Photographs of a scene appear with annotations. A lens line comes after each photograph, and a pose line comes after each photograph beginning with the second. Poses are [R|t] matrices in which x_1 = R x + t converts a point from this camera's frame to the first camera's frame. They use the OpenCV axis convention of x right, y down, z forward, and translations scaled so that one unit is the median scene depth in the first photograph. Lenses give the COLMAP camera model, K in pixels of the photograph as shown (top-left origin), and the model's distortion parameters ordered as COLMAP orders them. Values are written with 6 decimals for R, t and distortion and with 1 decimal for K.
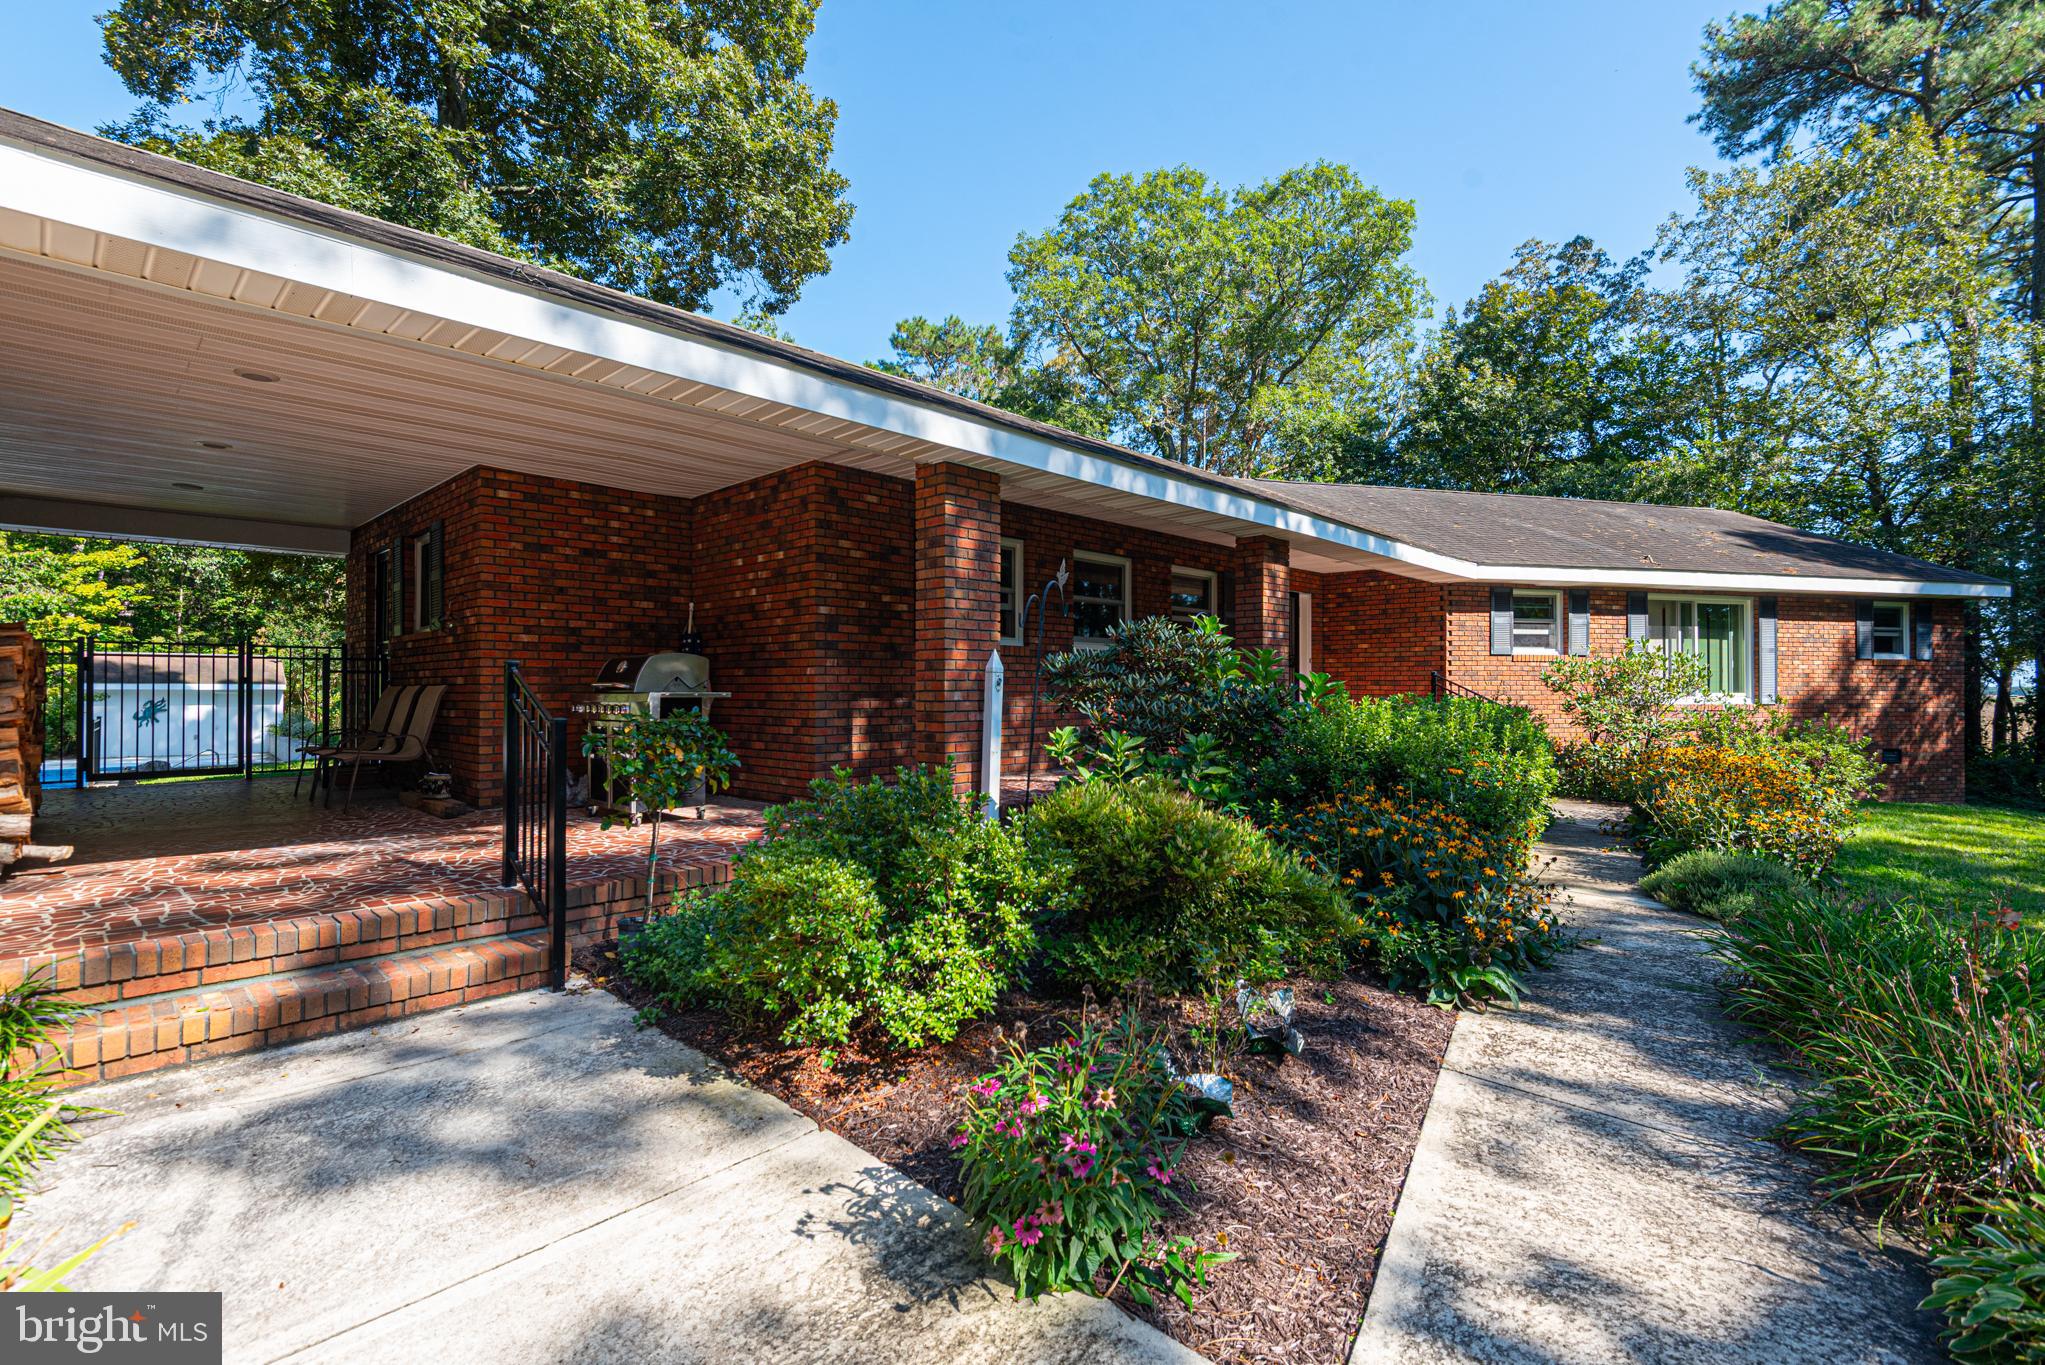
lens RADIAL K [[928.4, 0, 1022.5], [0, 928.4, 682.5], [0, 0, 1]] dist [-0.002951, -0.001324]
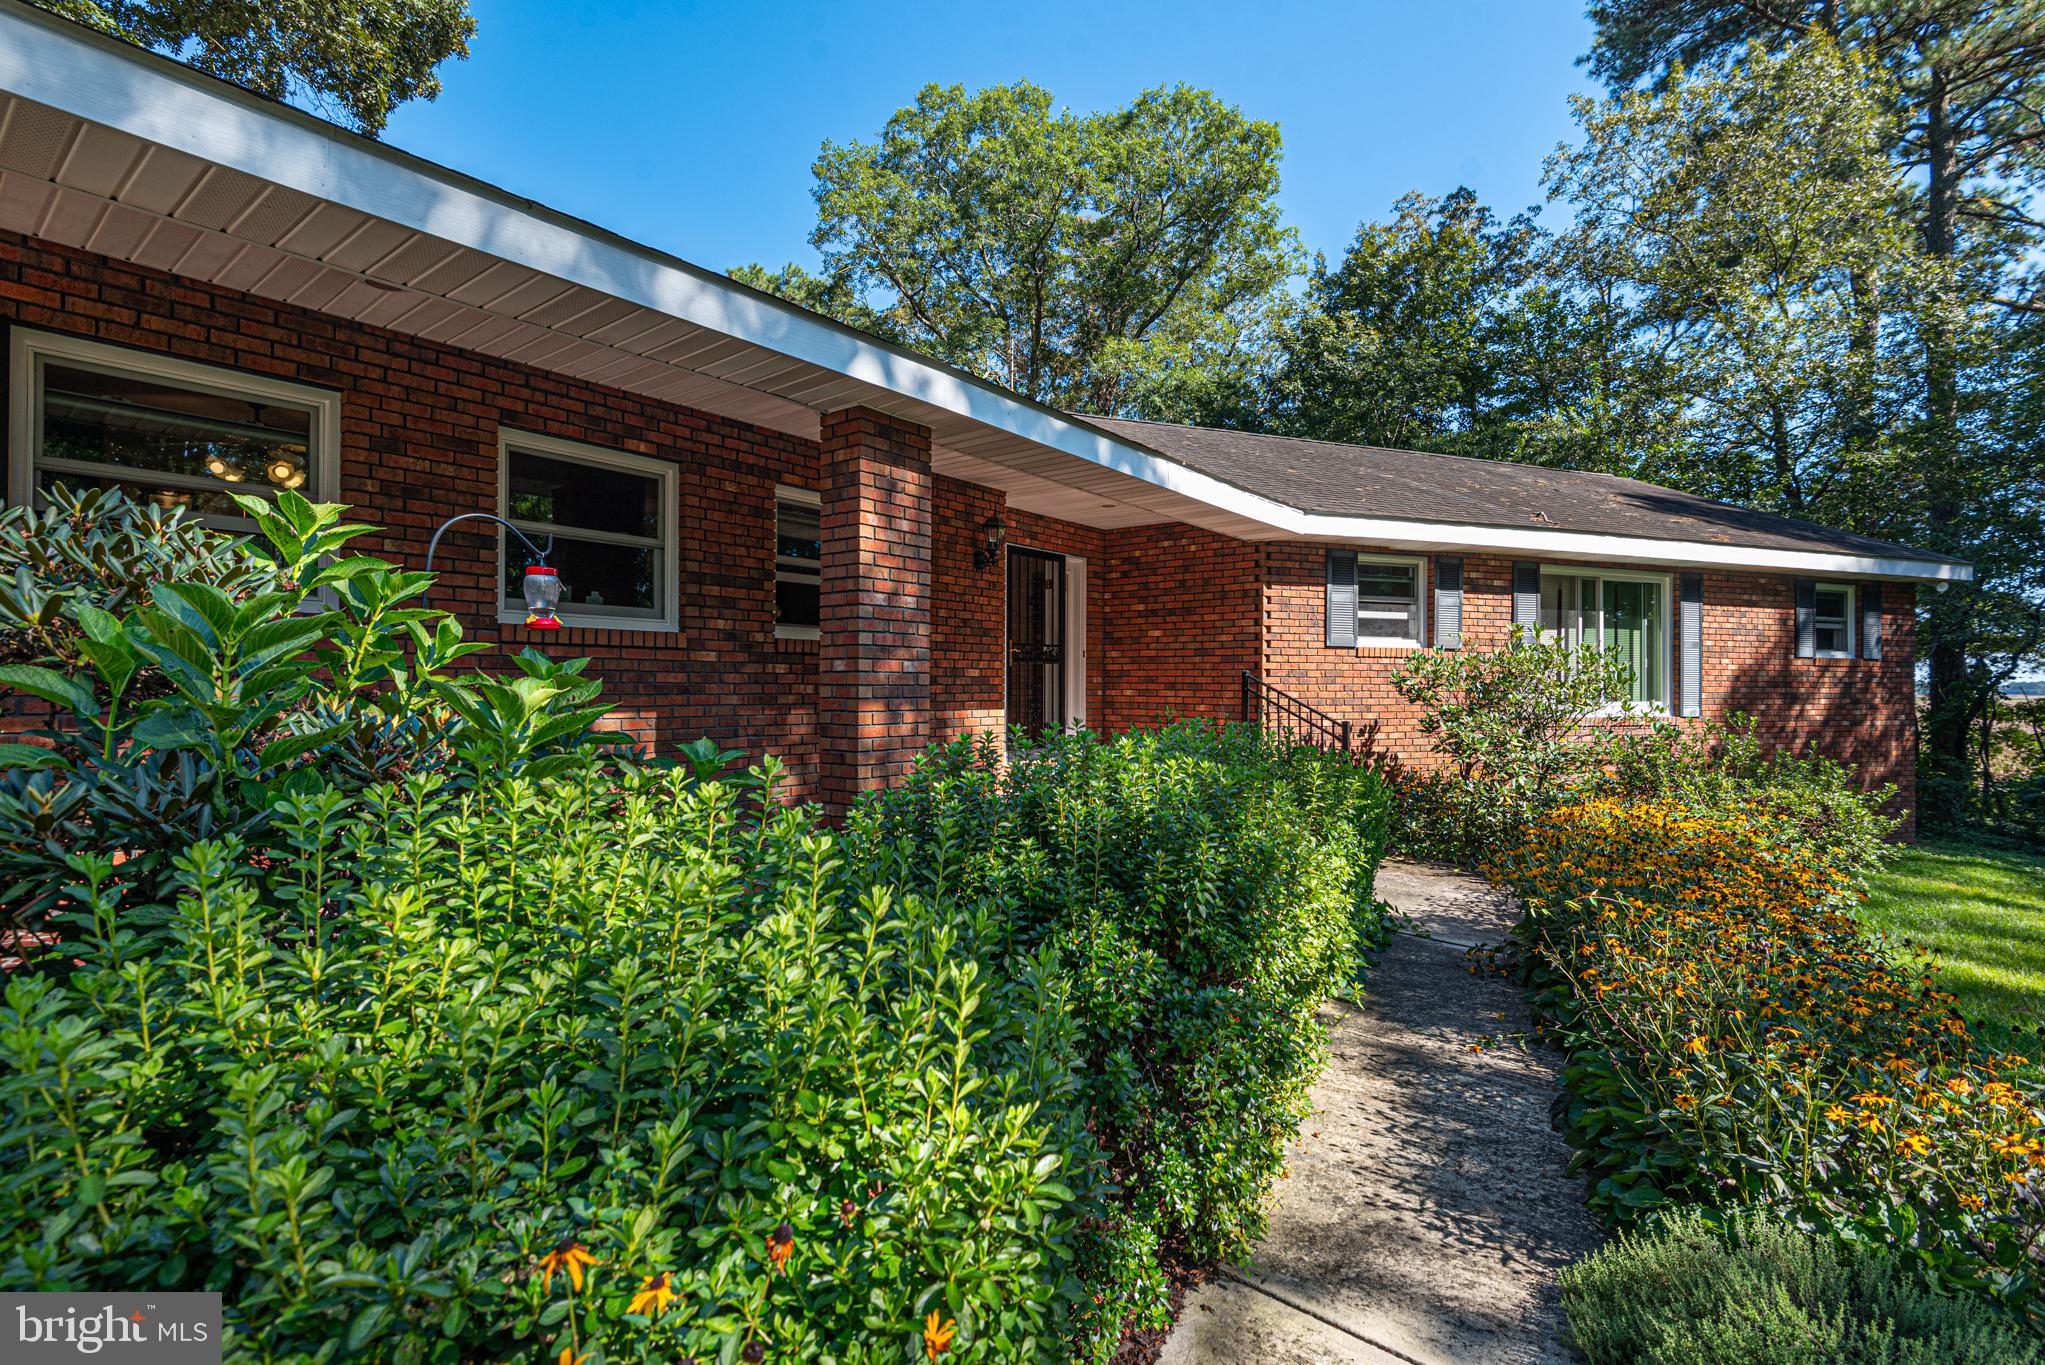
lens RADIAL K [[928.4, 0, 1022.5], [0, 928.4, 682.5], [0, 0, 1]] dist [-0.002951, -0.001324]
pose [[0.995355, 0.004652, 0.096162, 0.214831], [-0.004954, 0.999984, 0.002907, -0.004306], [-0.096146, -0.003370, 0.995361, 0.335866]]
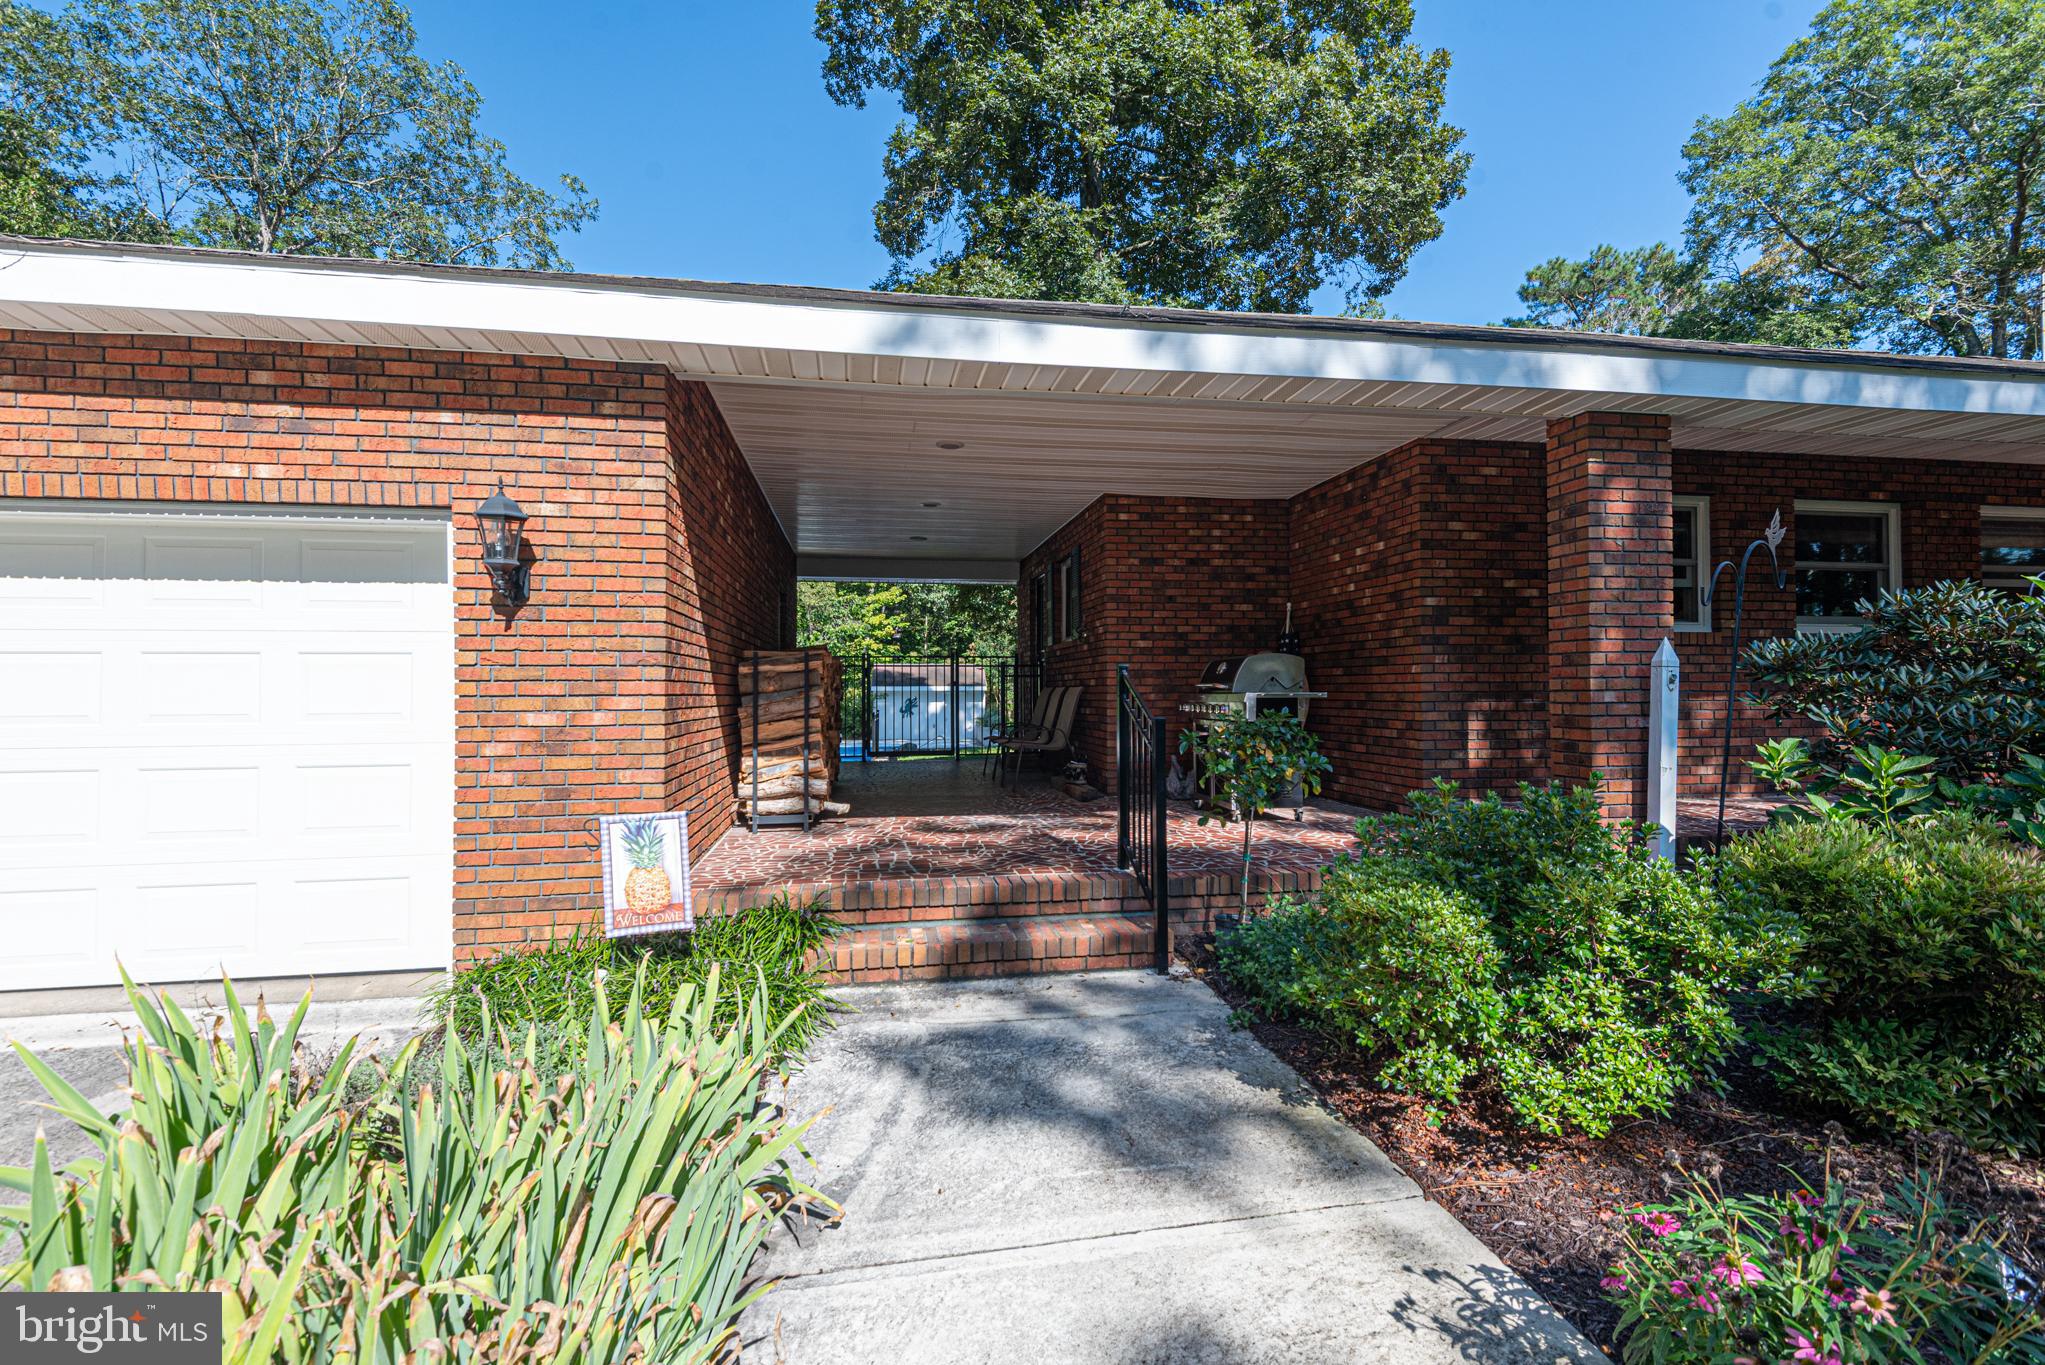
lens RADIAL K [[916.0, 0, 1017.2], [0, 916.0, 675.0], [0, 0, 1]] dist [0.038051, -0.025262]
pose [[0.800568, -0.012763, -0.599106, 0.000400], [0.008152, 0.999913, -0.010409, -0.000091], [0.599186, 0.003449, 0.800602, 0.015044]]
